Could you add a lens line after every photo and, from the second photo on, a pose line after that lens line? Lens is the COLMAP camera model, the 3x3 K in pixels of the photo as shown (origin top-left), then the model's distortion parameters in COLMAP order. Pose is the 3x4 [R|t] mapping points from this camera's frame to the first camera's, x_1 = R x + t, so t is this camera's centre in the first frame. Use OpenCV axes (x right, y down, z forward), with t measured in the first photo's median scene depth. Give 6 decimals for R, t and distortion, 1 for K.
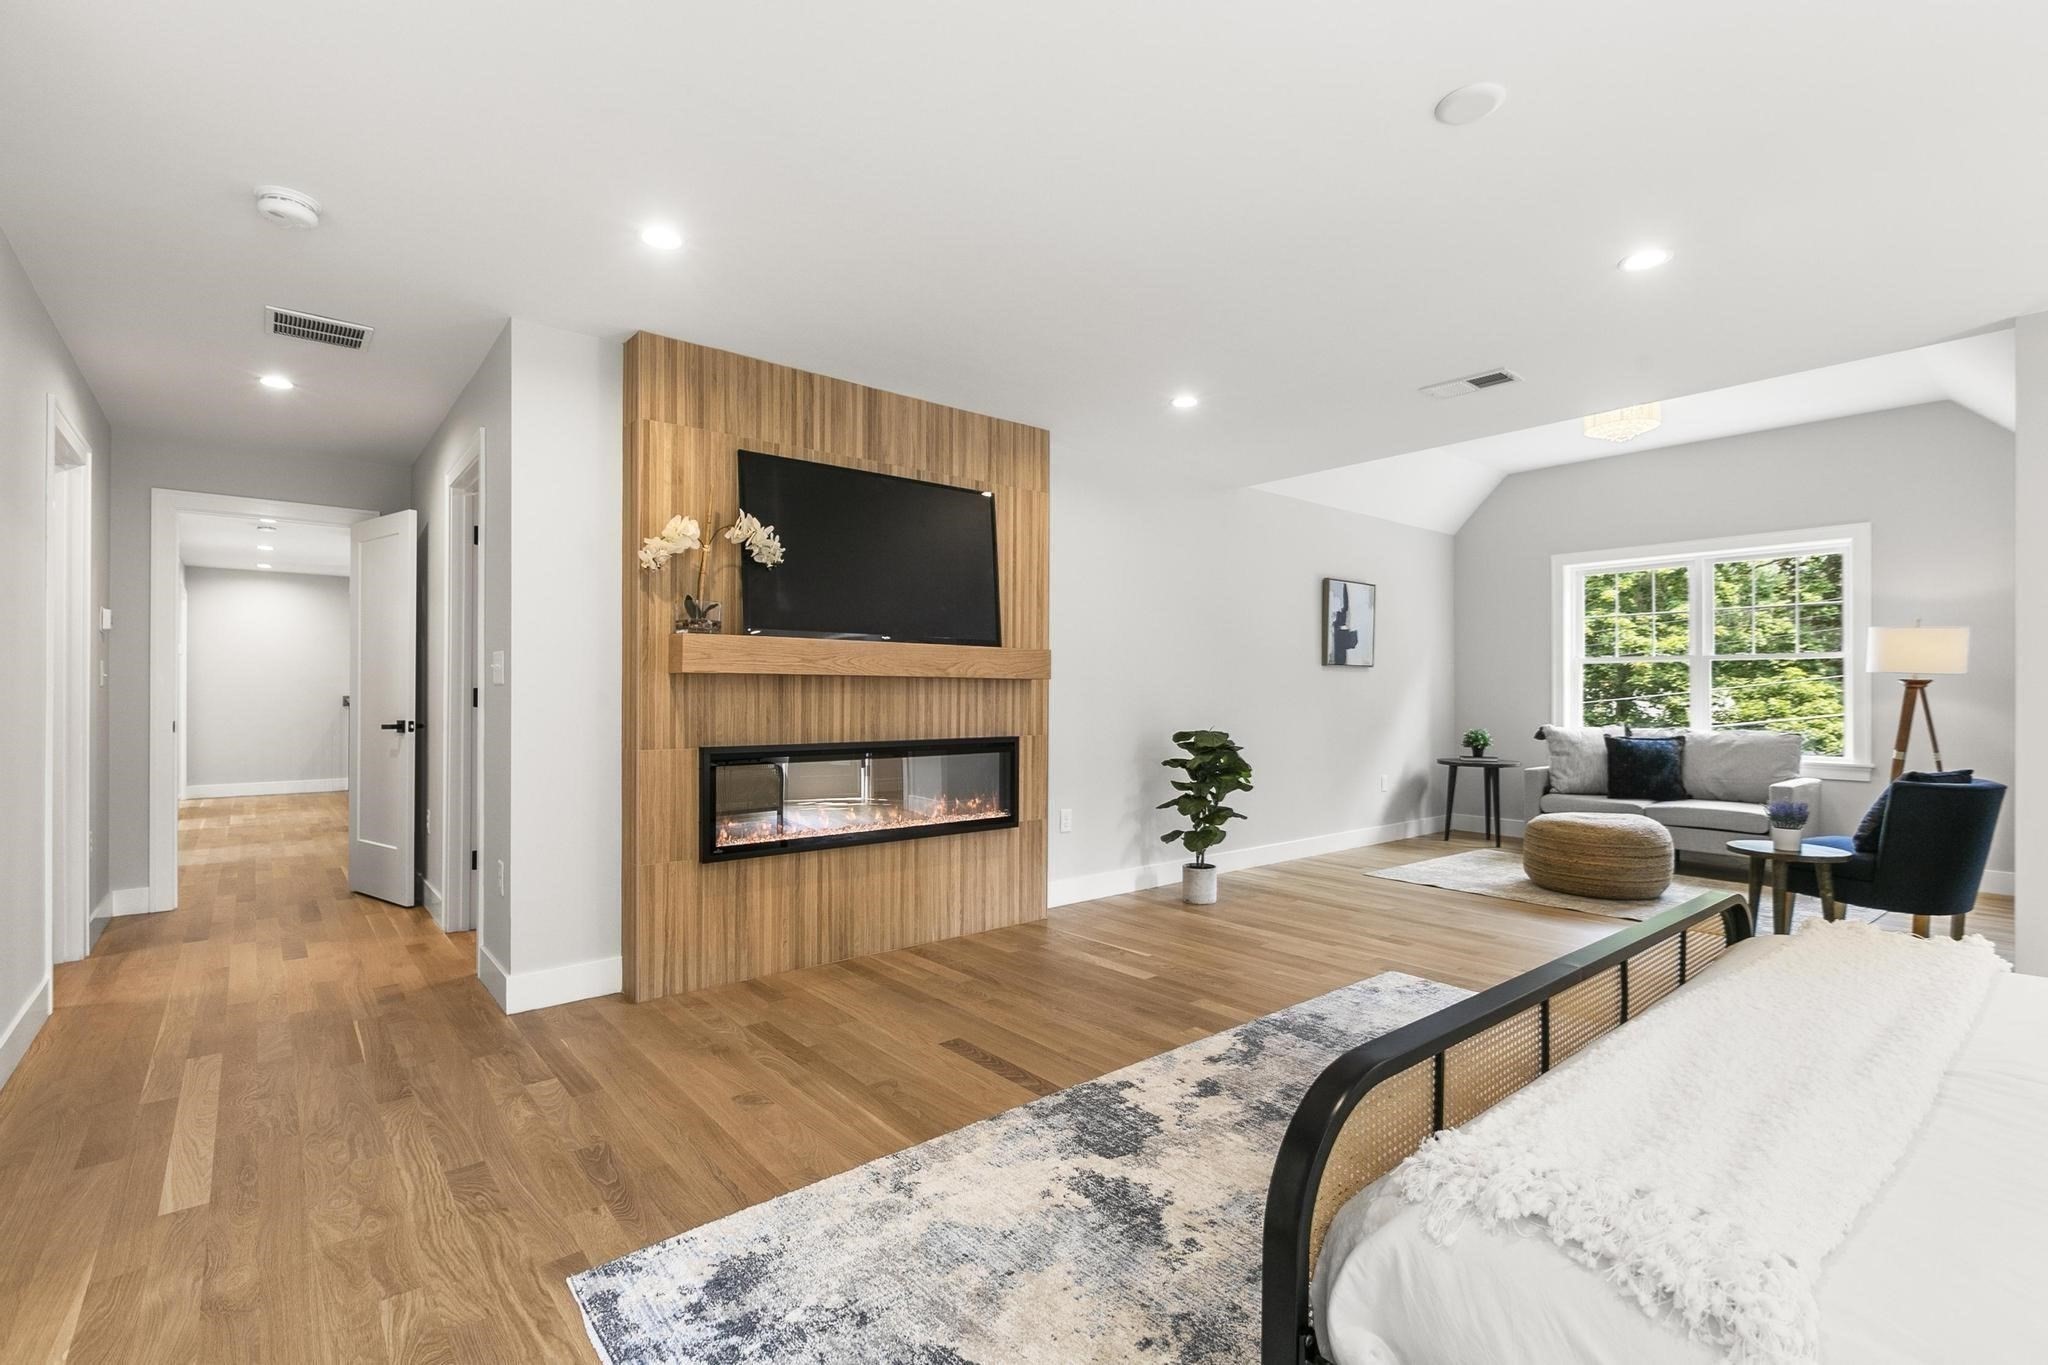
lens RADIAL K [[923.0, 0, 1026.5], [0, 923.0, 687.9], [0, 0, 1]] dist [0.002094, -0.000006]
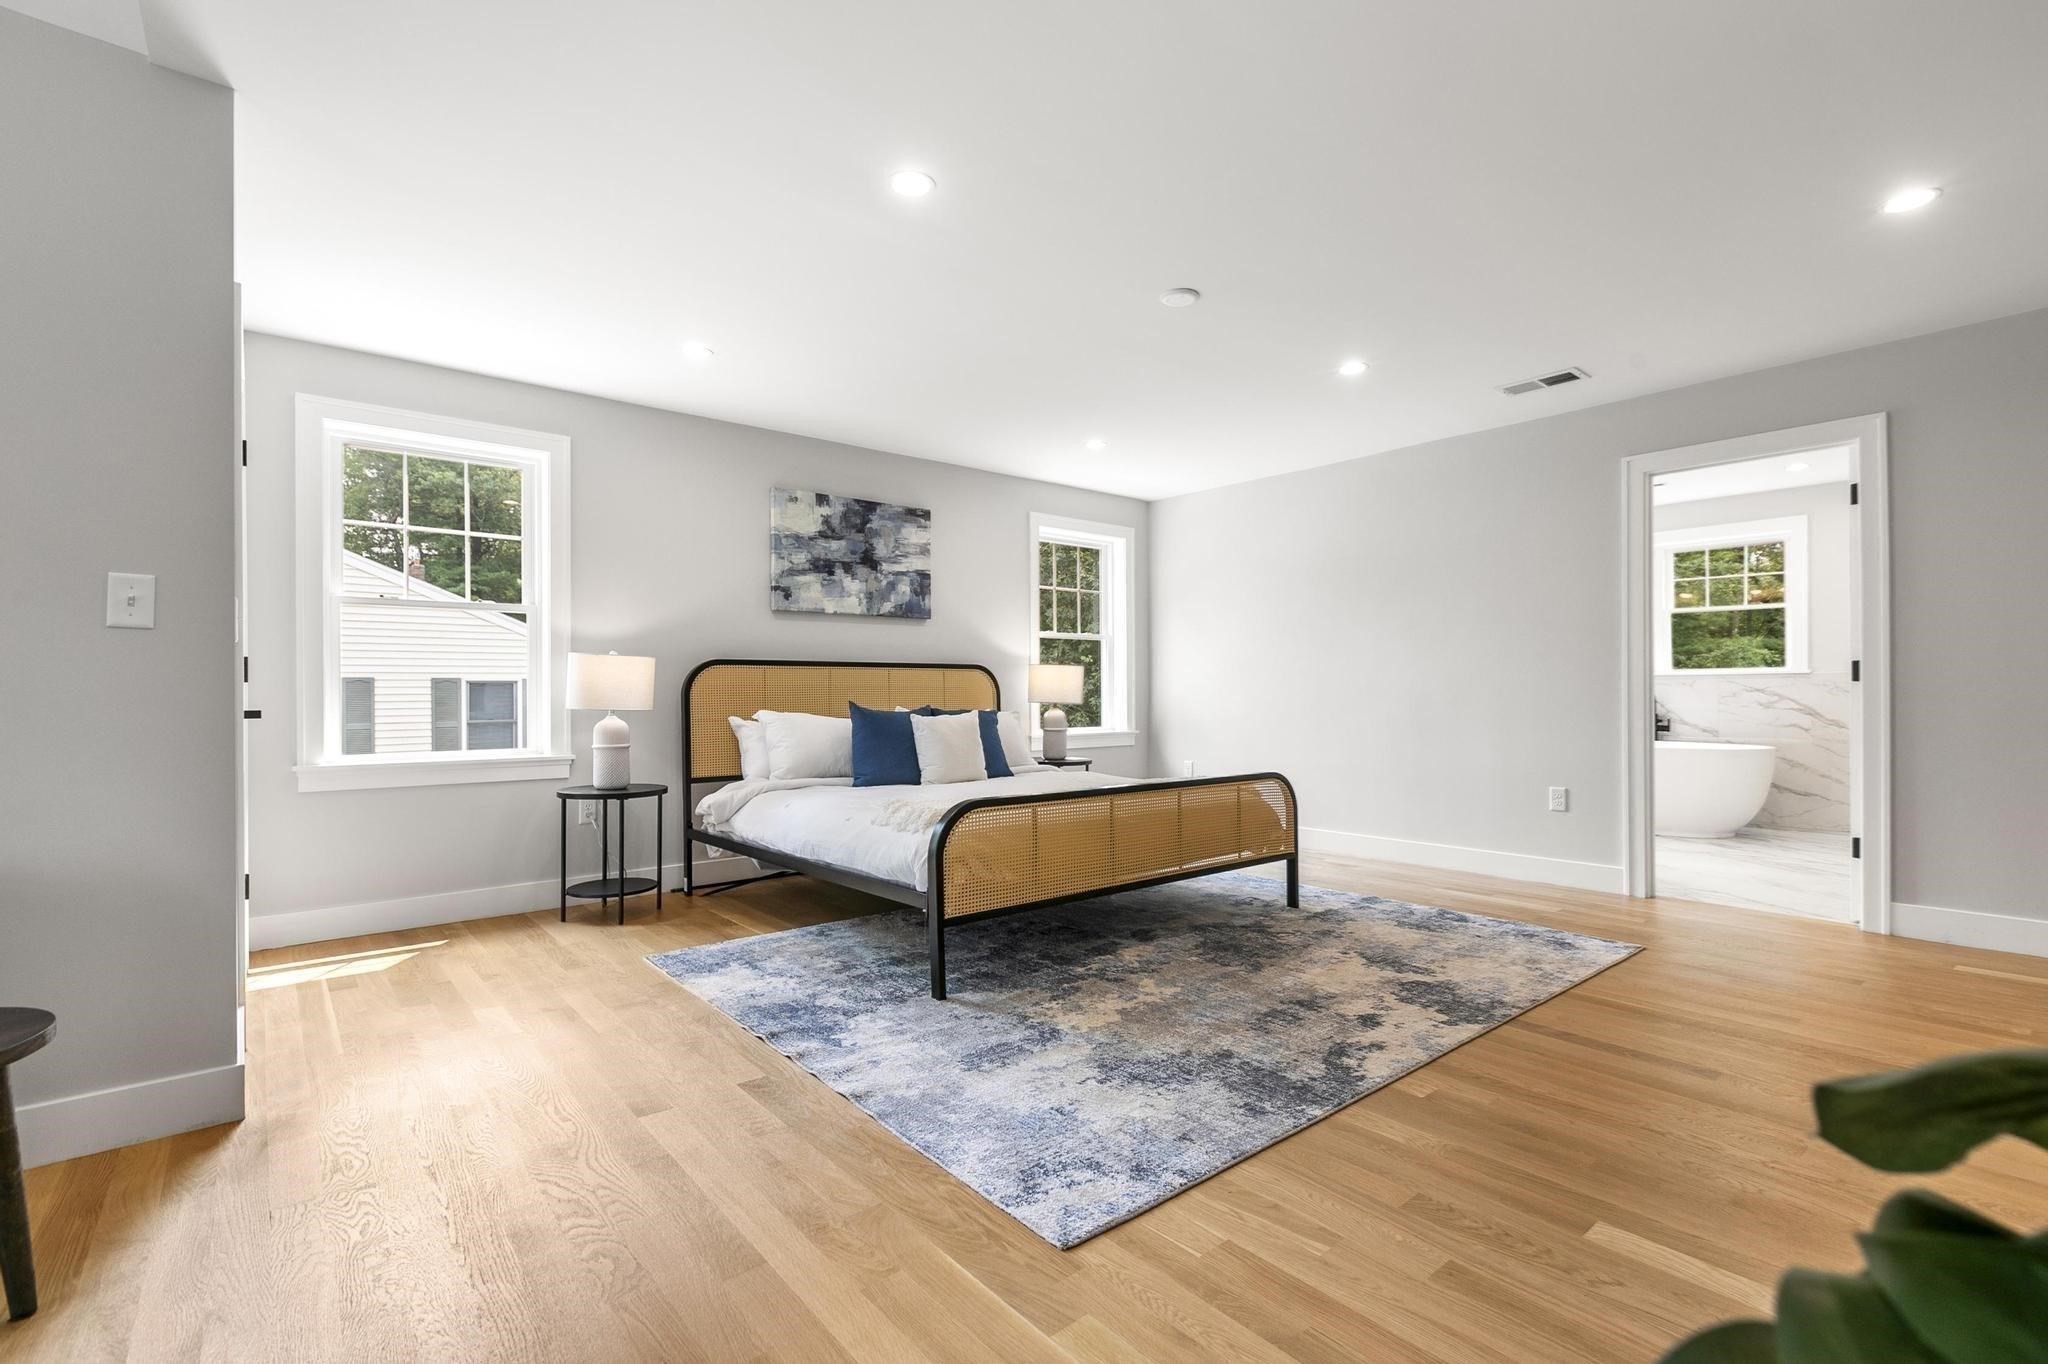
lens RADIAL K [[923.0, 0, 1026.5], [0, 923.0, 687.4], [0, 0, 1]] dist [0.002094, -0.000006]
pose [[-0.999995, 0.001166, -0.002950, 0.429631], [0.001192, 0.999958, -0.009037, 0.042228], [0.002940, -0.009040, -0.999955, 1.493908]]
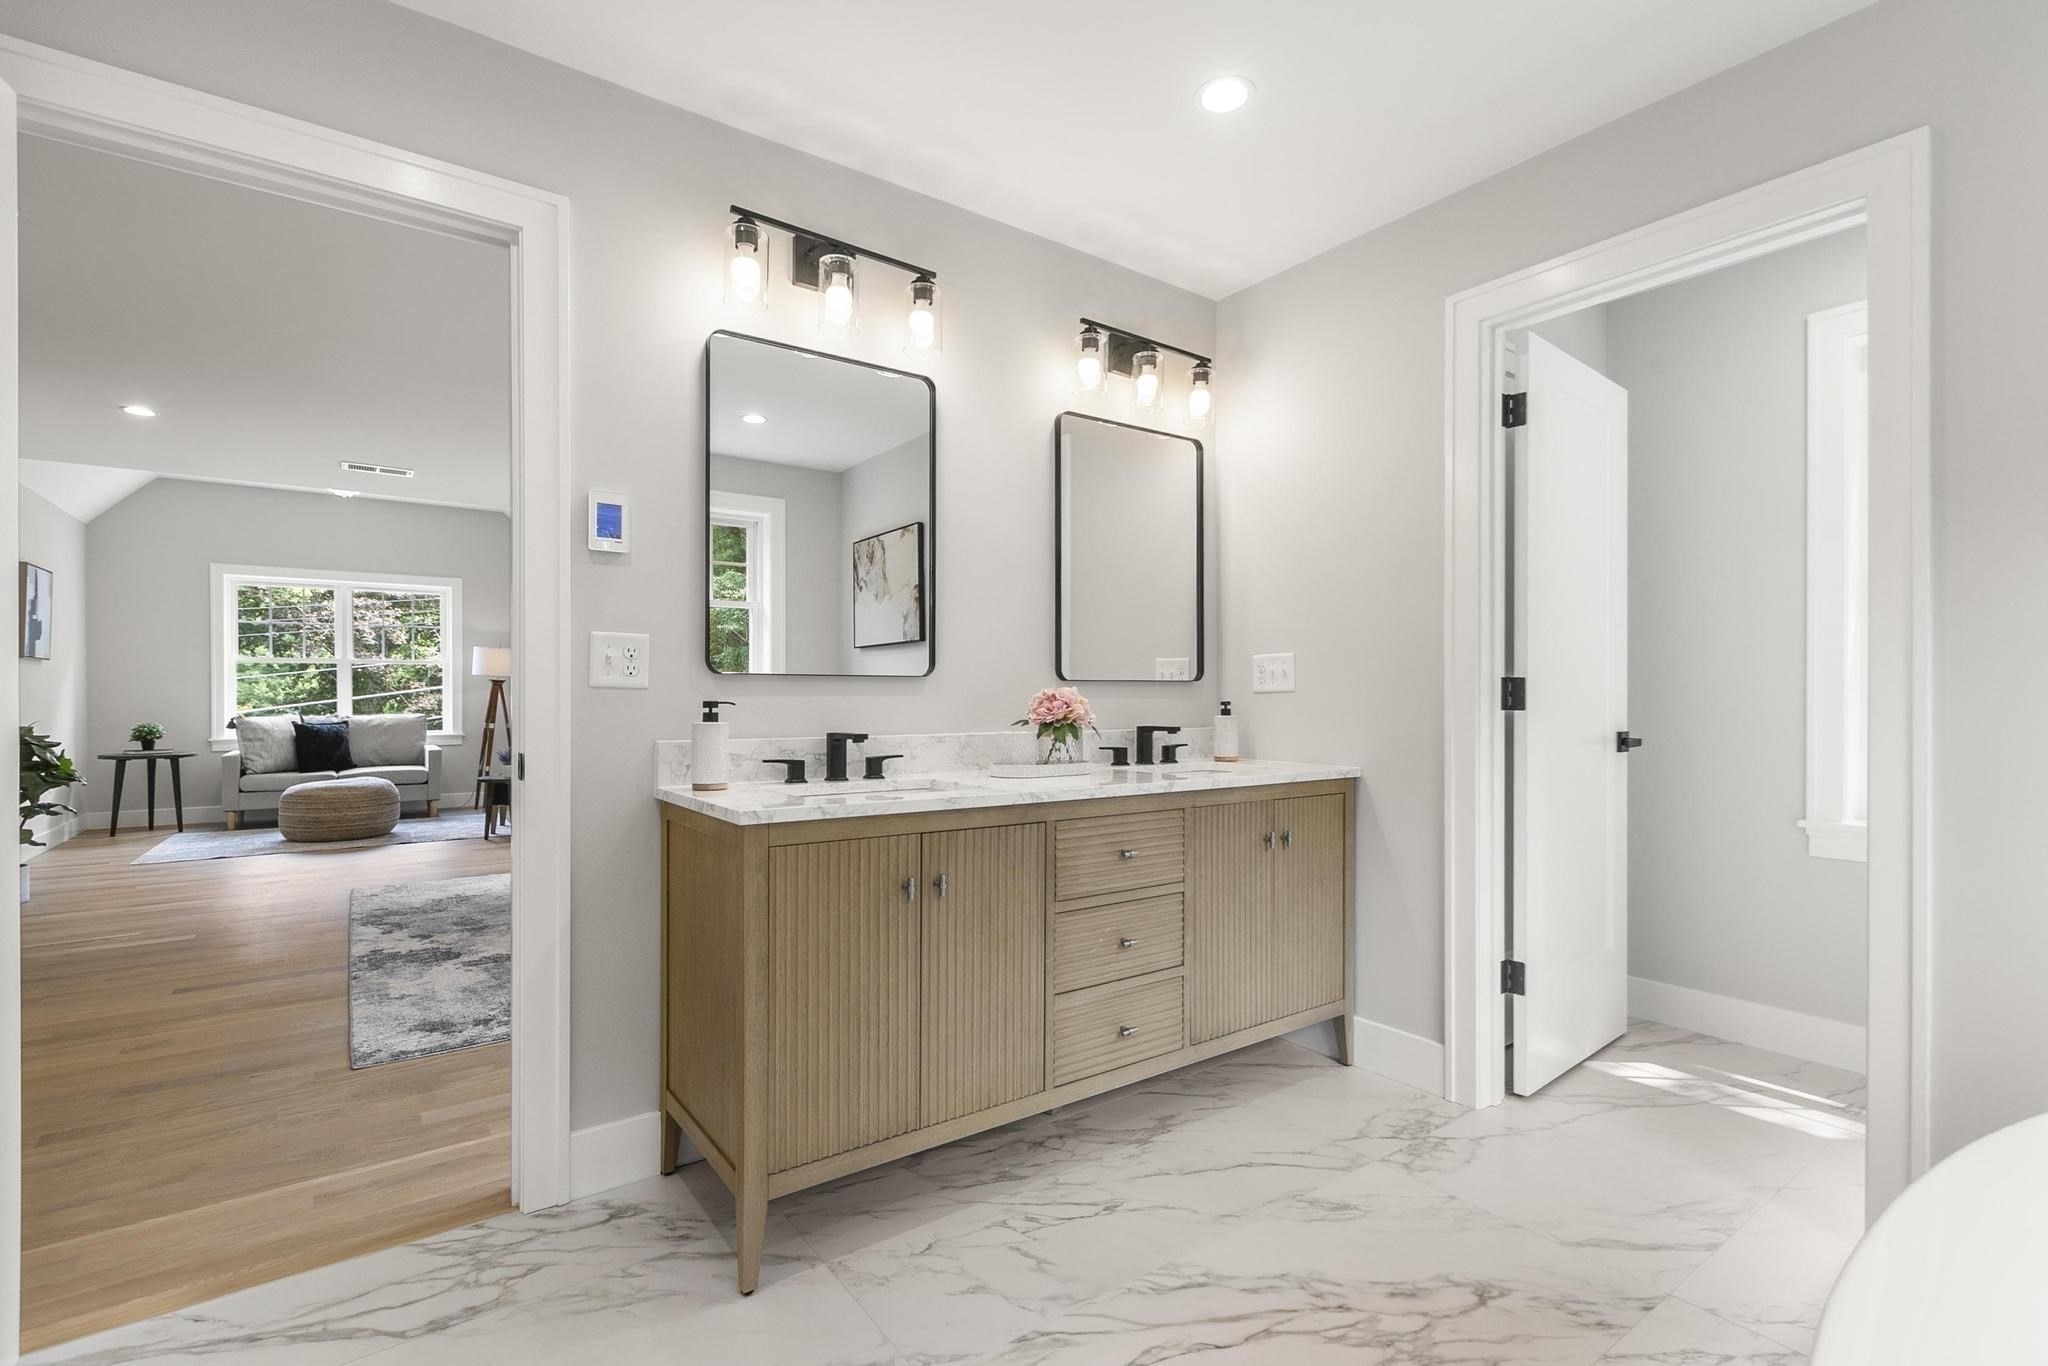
lens RADIAL K [[946.1, 0, 1033.5], [0, 946.1, 695.3], [0, 0, 1]] dist [0.001346, 0.000048]
pose [[0.067586, -0.006040, 0.997695, -0.966651], [-0.003383, 0.999975, 0.006283, 0.007153], [-0.997708, -0.003800, 0.067564, -0.105806]]
